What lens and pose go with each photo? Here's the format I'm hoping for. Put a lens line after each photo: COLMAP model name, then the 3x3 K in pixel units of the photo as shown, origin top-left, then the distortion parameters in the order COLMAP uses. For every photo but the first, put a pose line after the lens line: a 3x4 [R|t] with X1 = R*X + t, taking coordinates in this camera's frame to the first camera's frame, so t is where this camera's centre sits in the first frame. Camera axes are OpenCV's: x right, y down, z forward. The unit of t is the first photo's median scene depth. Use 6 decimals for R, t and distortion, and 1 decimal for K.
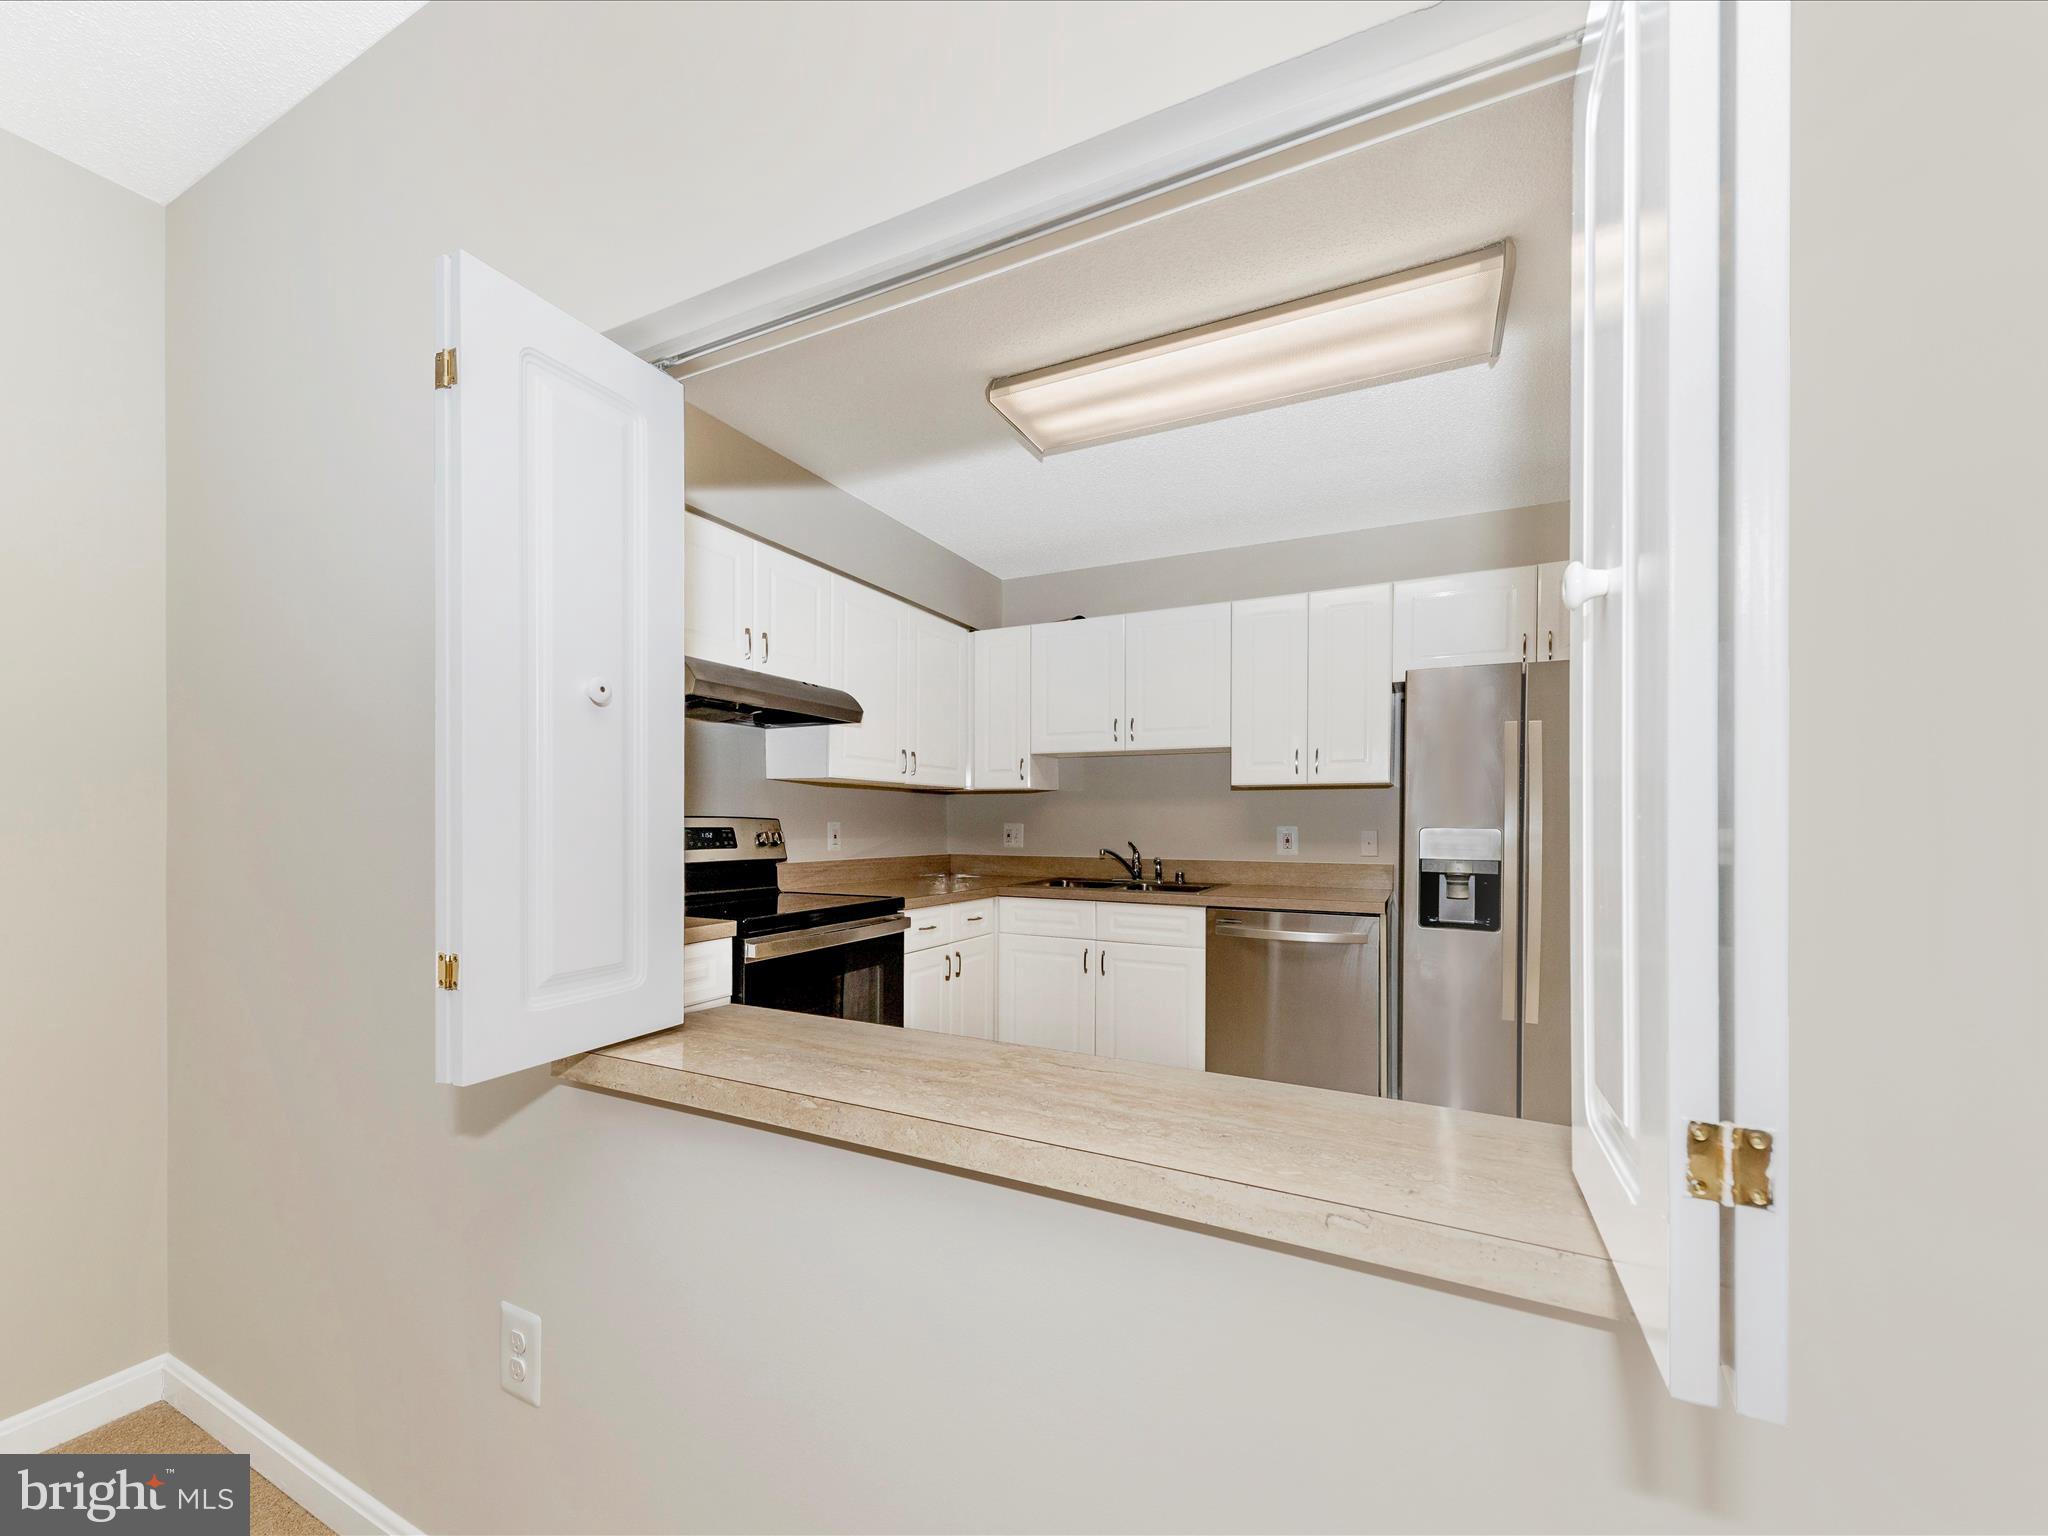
lens RADIAL K [[817.9, 0, 1020.5], [0, 817.9, 813.8], [0, 0, 1]] dist [0.000456, -0.000025]
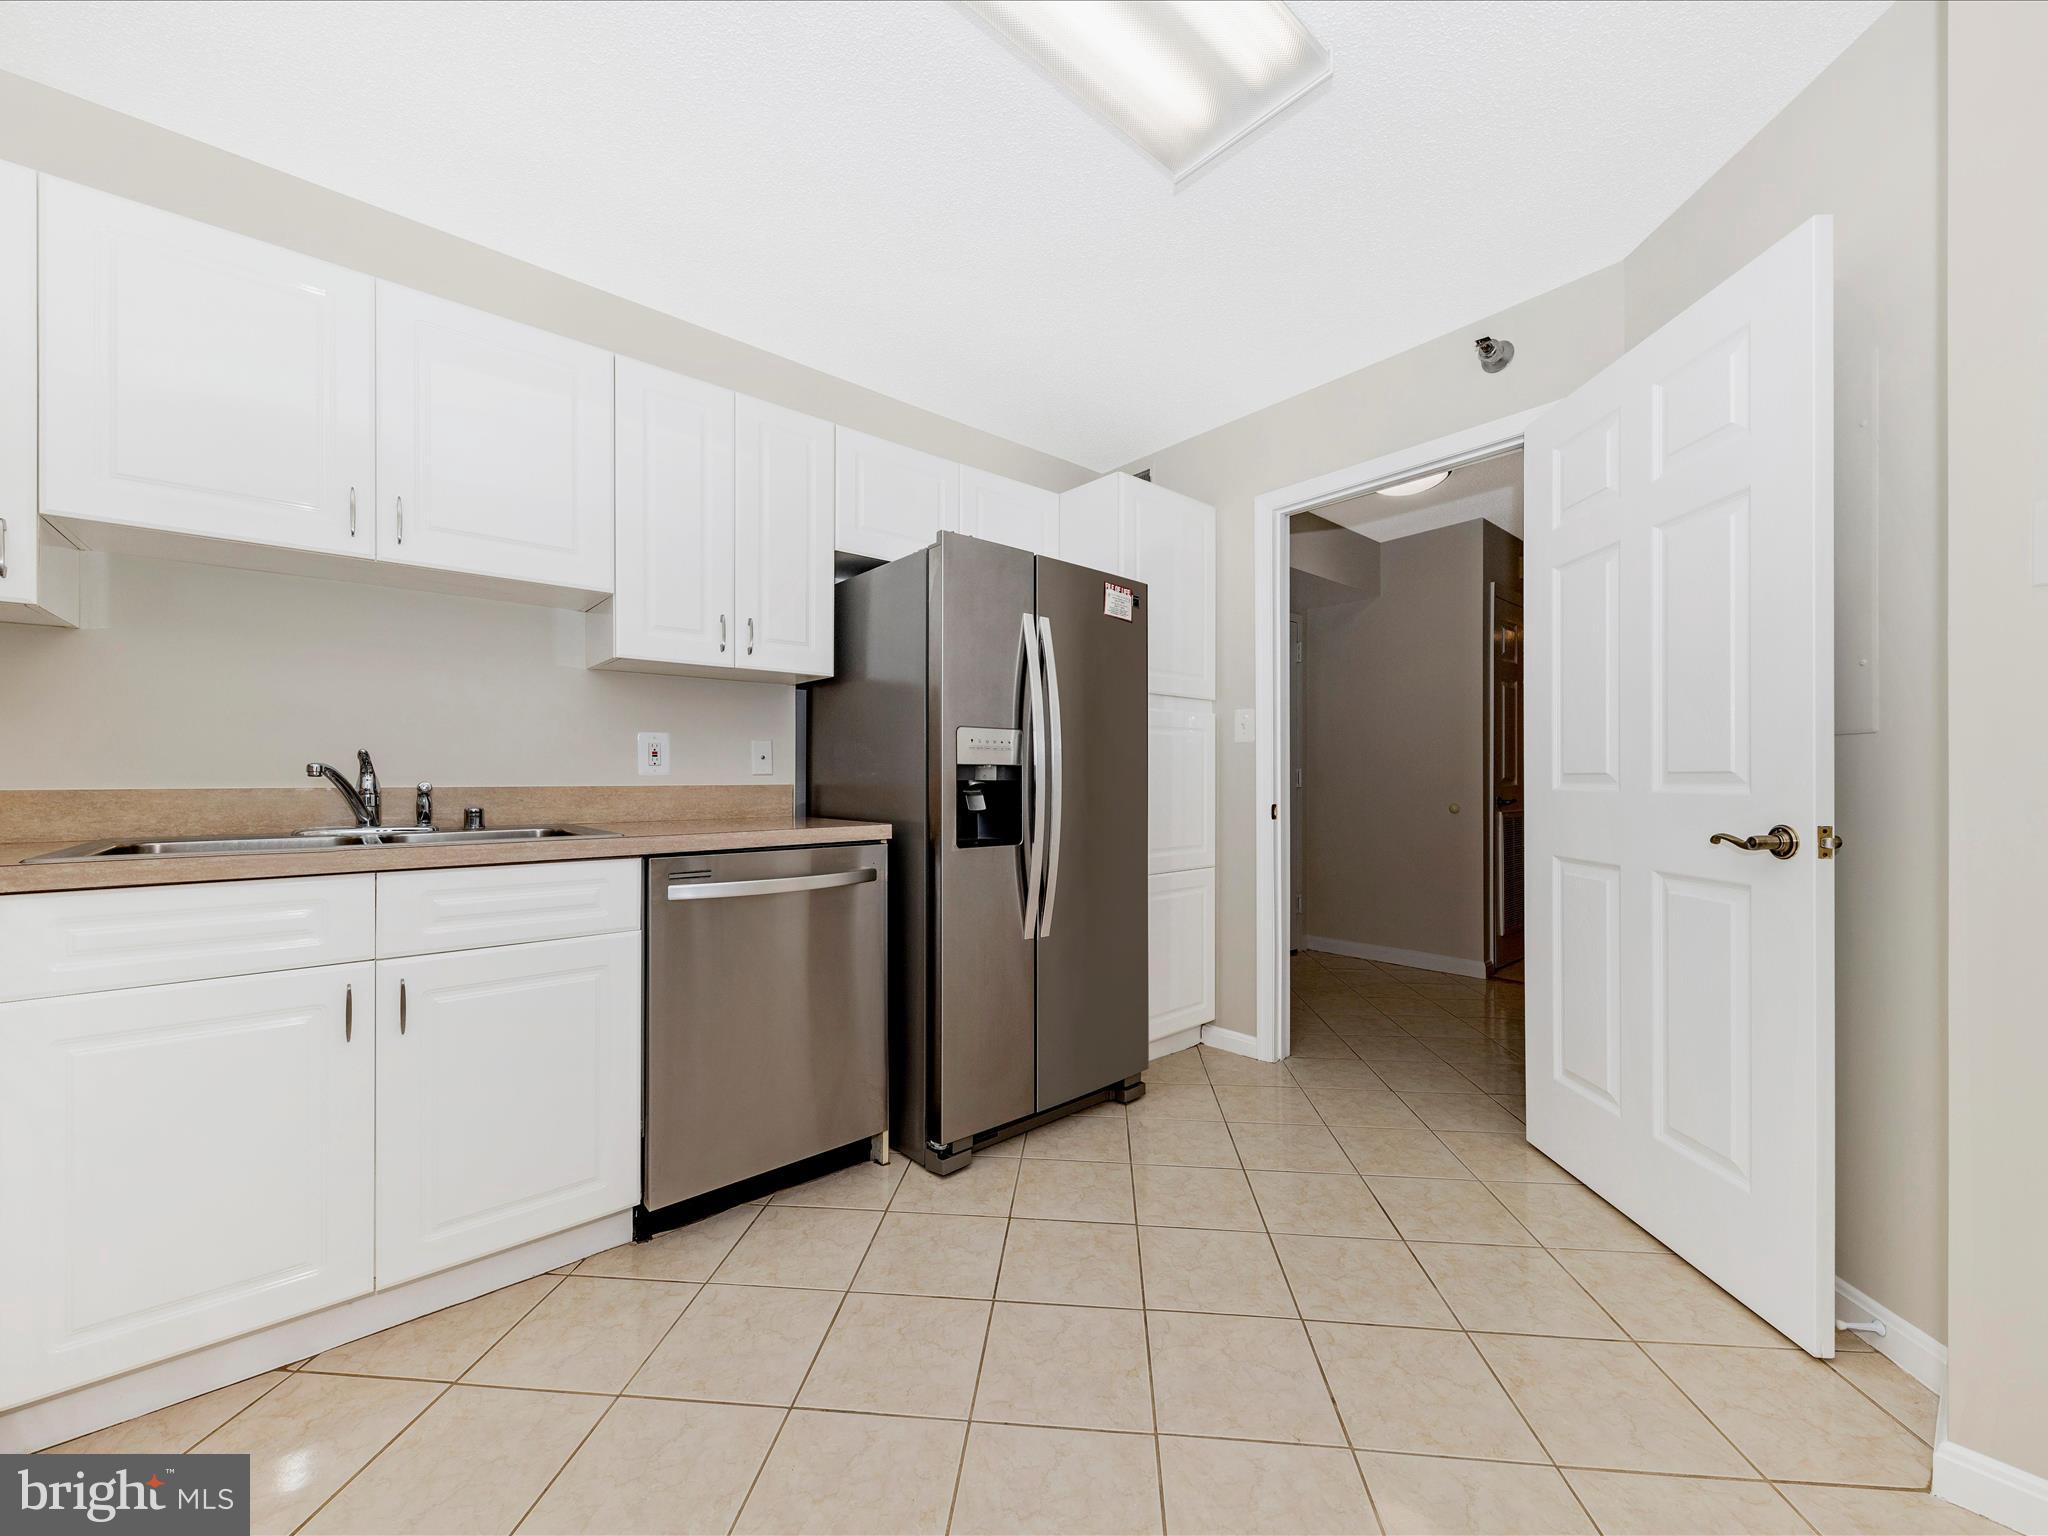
lens RADIAL K [[800.5, 0, 1024.3], [0, 800.5, 772.3], [0, 0, 1]] dist [0.000504, -0.000141]
pose [[0.380975, 0.000298, 0.924585, -0.177129], [-0.003470, 0.999993, 0.001108, 0.049655], [-0.924579, -0.003630, 0.380973, 0.505479]]
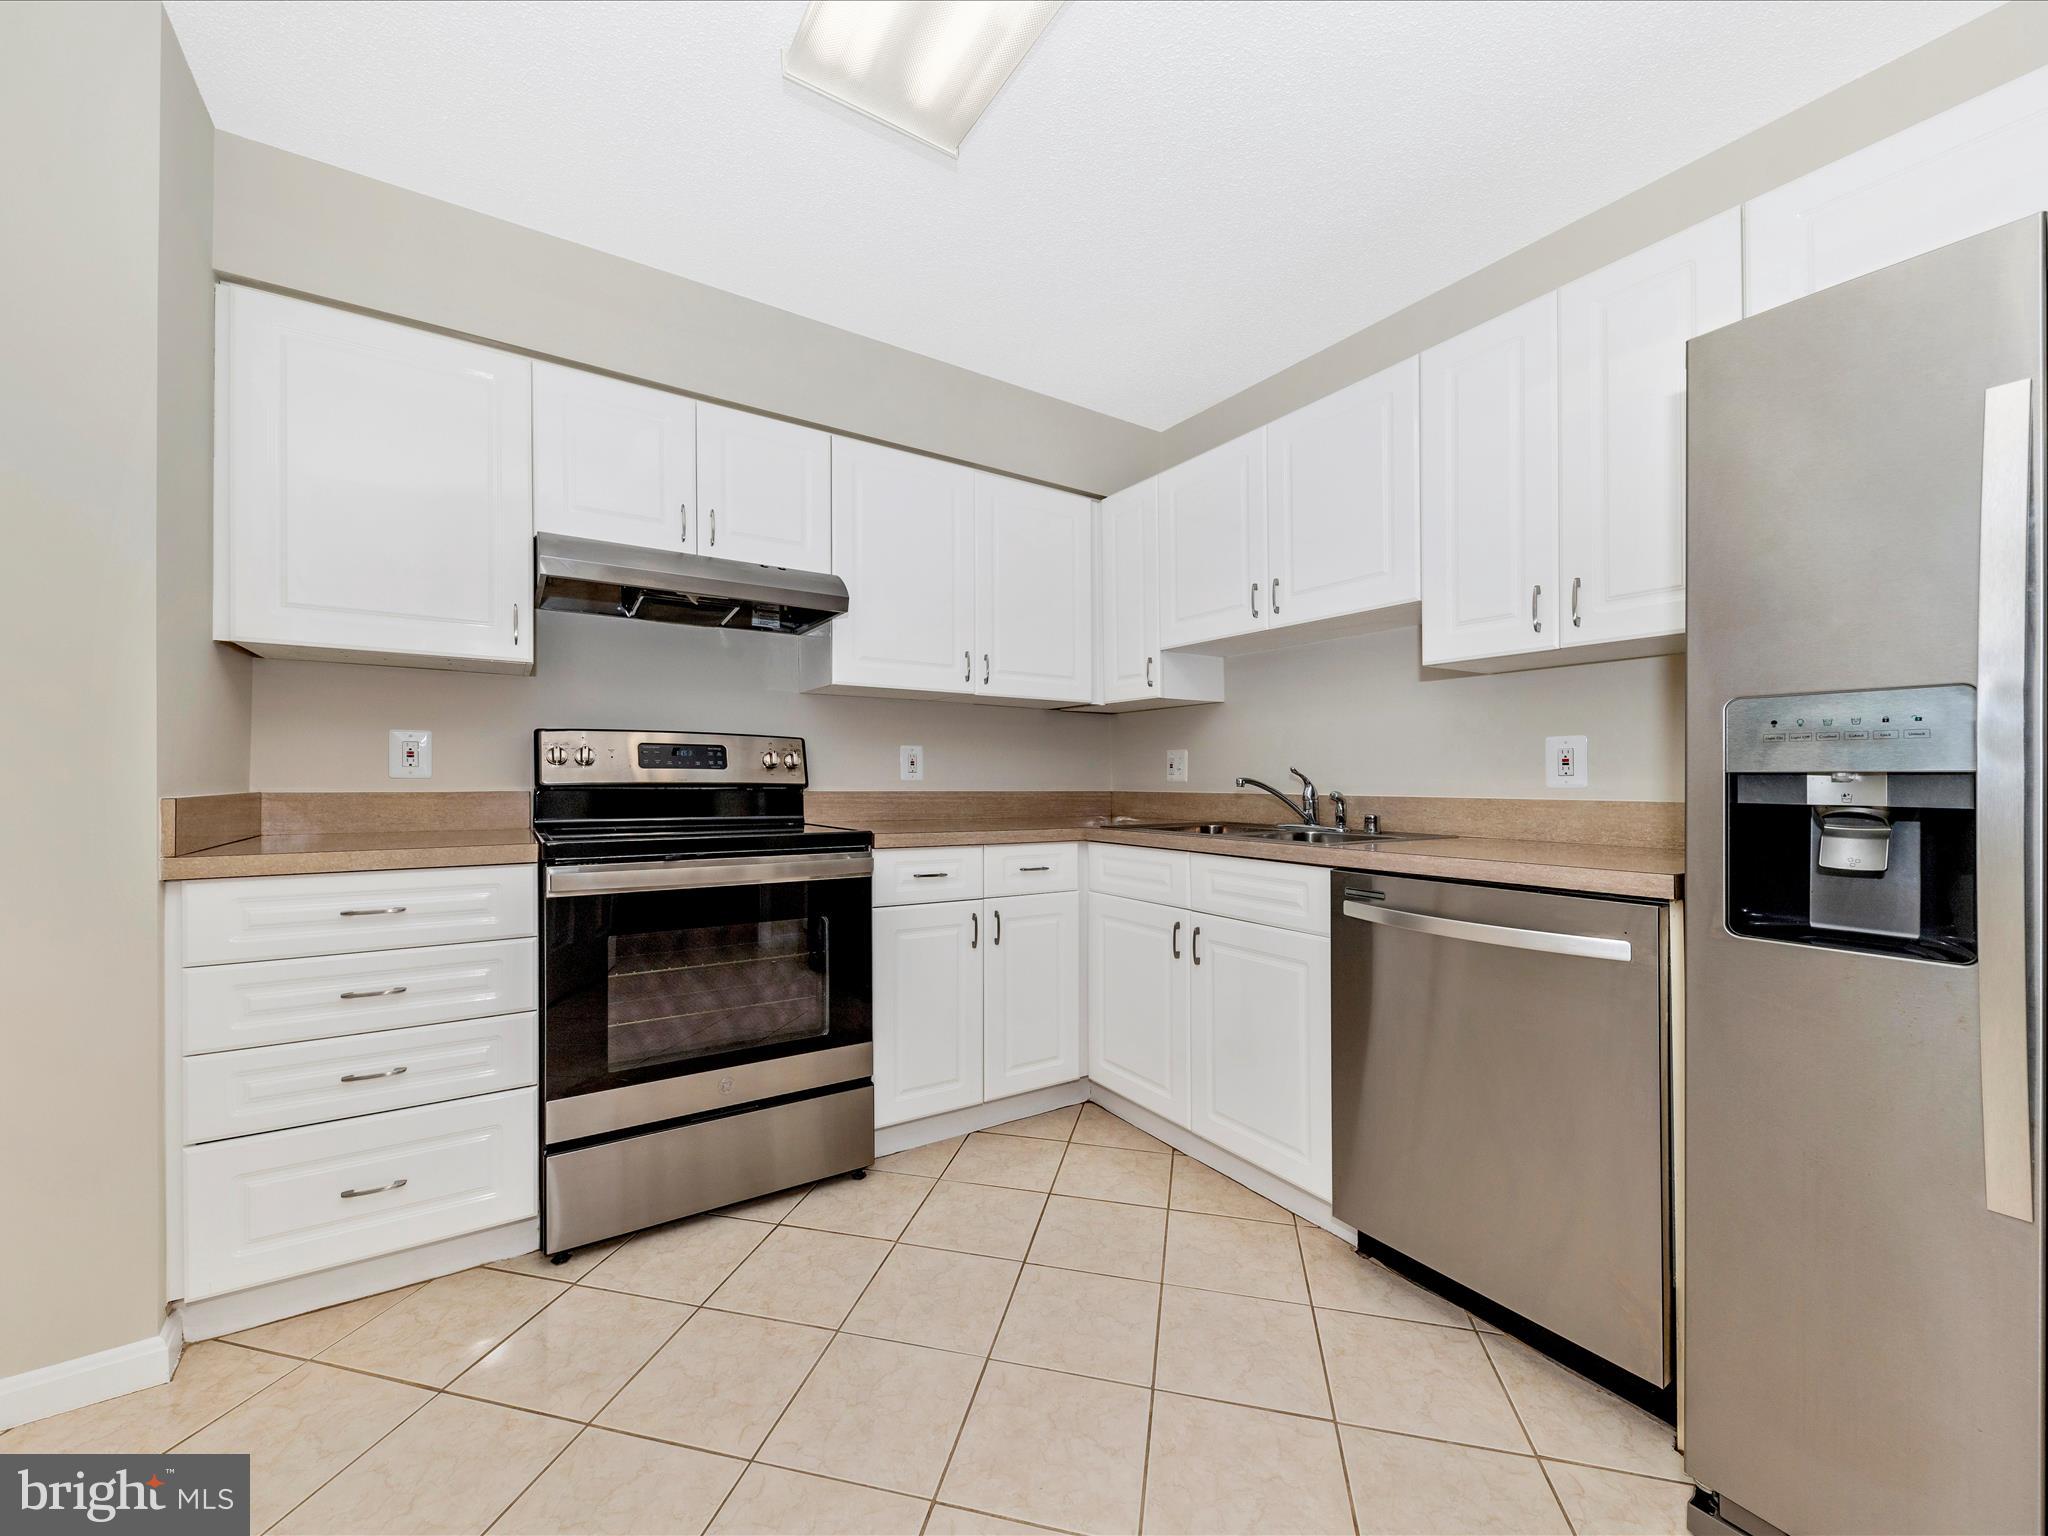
lens RADIAL K [[800.5, 0, 1024.3], [0, 800.5, 772.3], [0, 0, 1]] dist [0.000504, -0.000141]
pose [[0.864517, -0.005705, -0.502571, 0.304329], [0.004886, 0.999984, -0.002946, 0.042623], [0.502580, 0.000092, 0.864531, 0.365729]]
